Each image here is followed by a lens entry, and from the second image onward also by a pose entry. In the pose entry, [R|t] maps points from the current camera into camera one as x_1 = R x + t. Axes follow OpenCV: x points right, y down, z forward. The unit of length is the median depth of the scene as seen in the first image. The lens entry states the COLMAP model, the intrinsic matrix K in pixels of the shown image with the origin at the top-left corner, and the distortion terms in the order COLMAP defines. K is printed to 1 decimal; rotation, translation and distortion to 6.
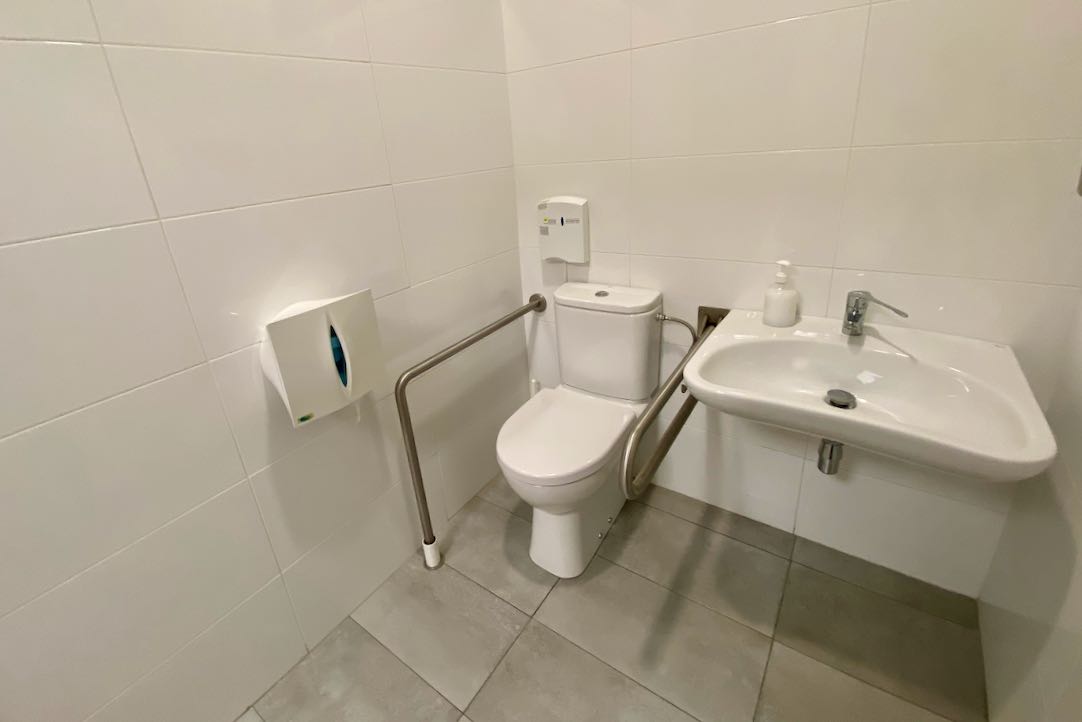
lens RADIAL K [[468.5, 0, 515.7], [0, 468.5, 308.0], [0, 0, 1]] dist [-0.021236, -0.003167]
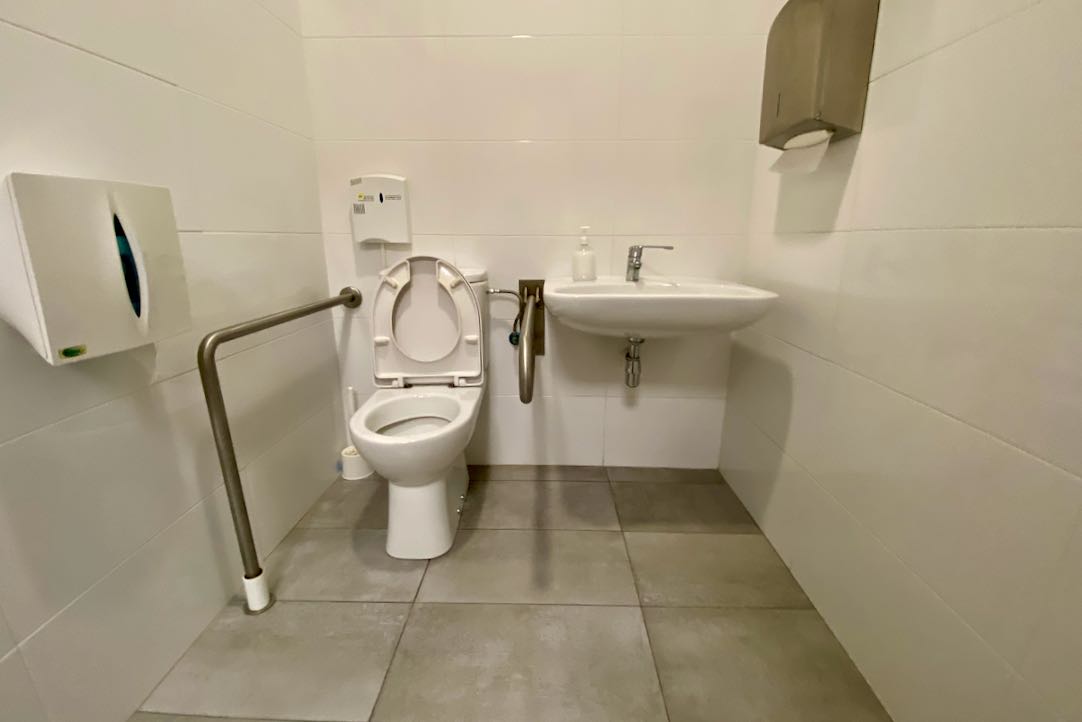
lens RADIAL K [[443.7, 0, 545.7], [0, 443.7, 359.5], [0, 0, 1]] dist [-0.003091, -0.005101]
pose [[0.801762, -0.067928, 0.593771, -0.231627], [0.125921, 0.990417, -0.056724, 0.287180], [-0.584228, 0.120247, 0.802632, 0.120599]]
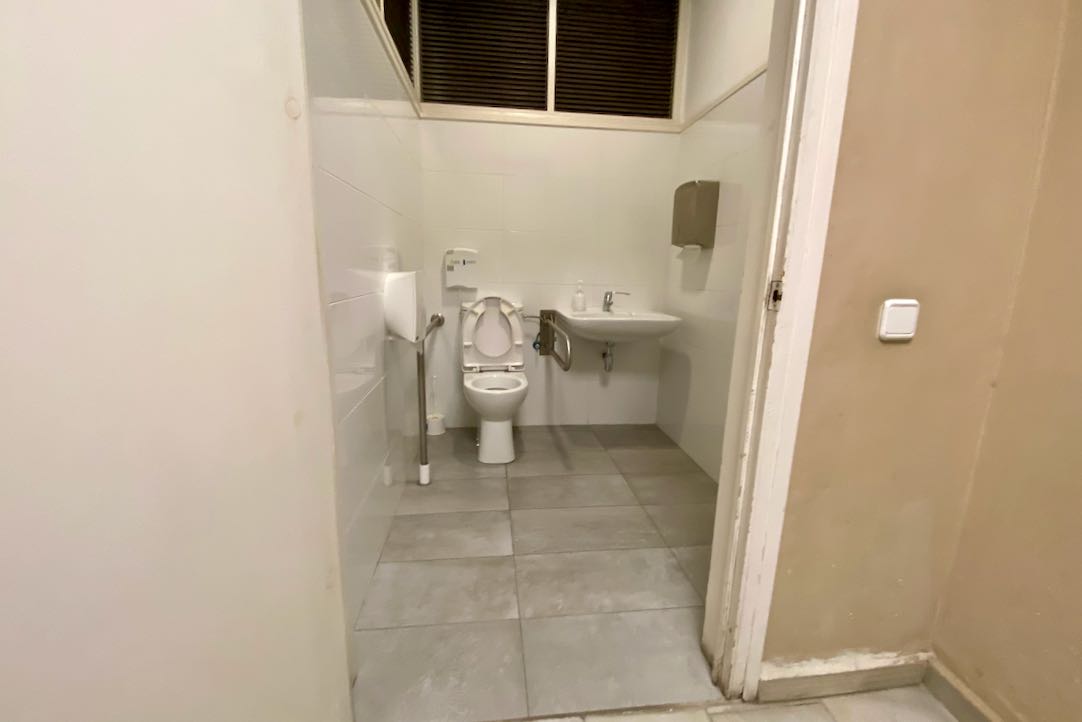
lens RADIAL K [[443.7, 0, 549.7], [0, 443.7, 366.1], [0, 0, 1]] dist [-0.003091, -0.005101]
pose [[0.708968, -0.047371, 0.703648, -0.964430], [0.148248, 0.985459, -0.083025, 0.422025], [-0.689483, 0.163177, 0.705682, -0.314144]]
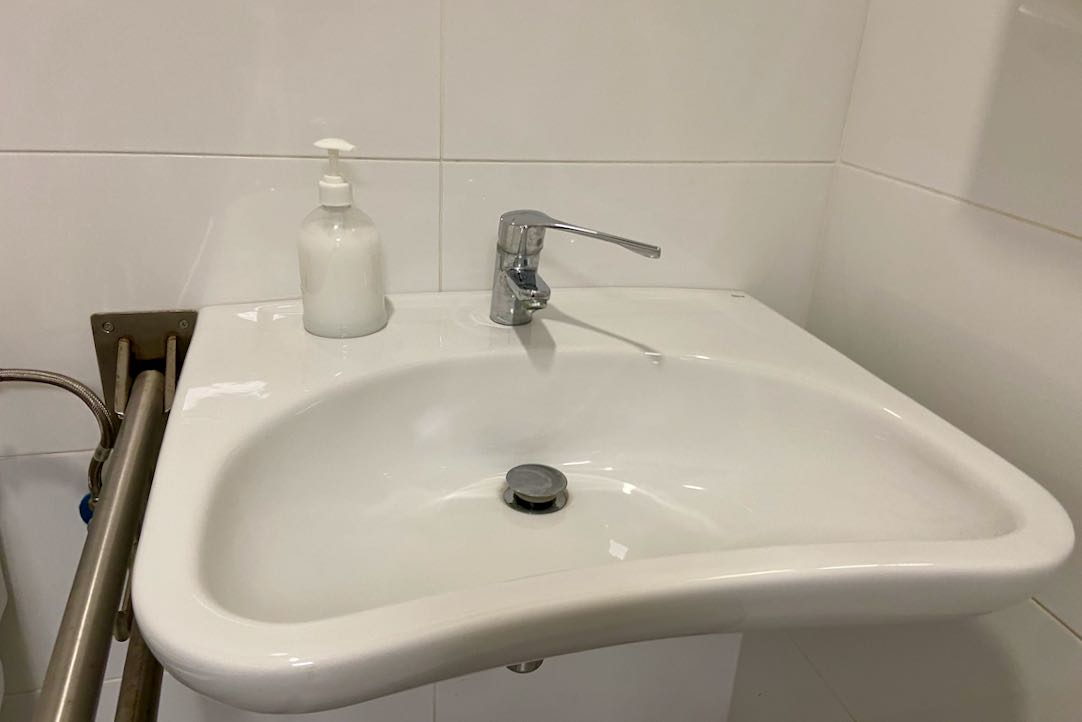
lens RADIAL K [[861.6, 0, 541.4], [0, 861.6, 361.3], [0, 0, 1]] dist [0.091801, 0.000244]
pose [[0.604104, -0.199559, 0.771514, 0.136572], [0.151561, 0.979239, 0.134615, -0.006182], [-0.782360, 0.035610, 0.621808, 0.453727]]
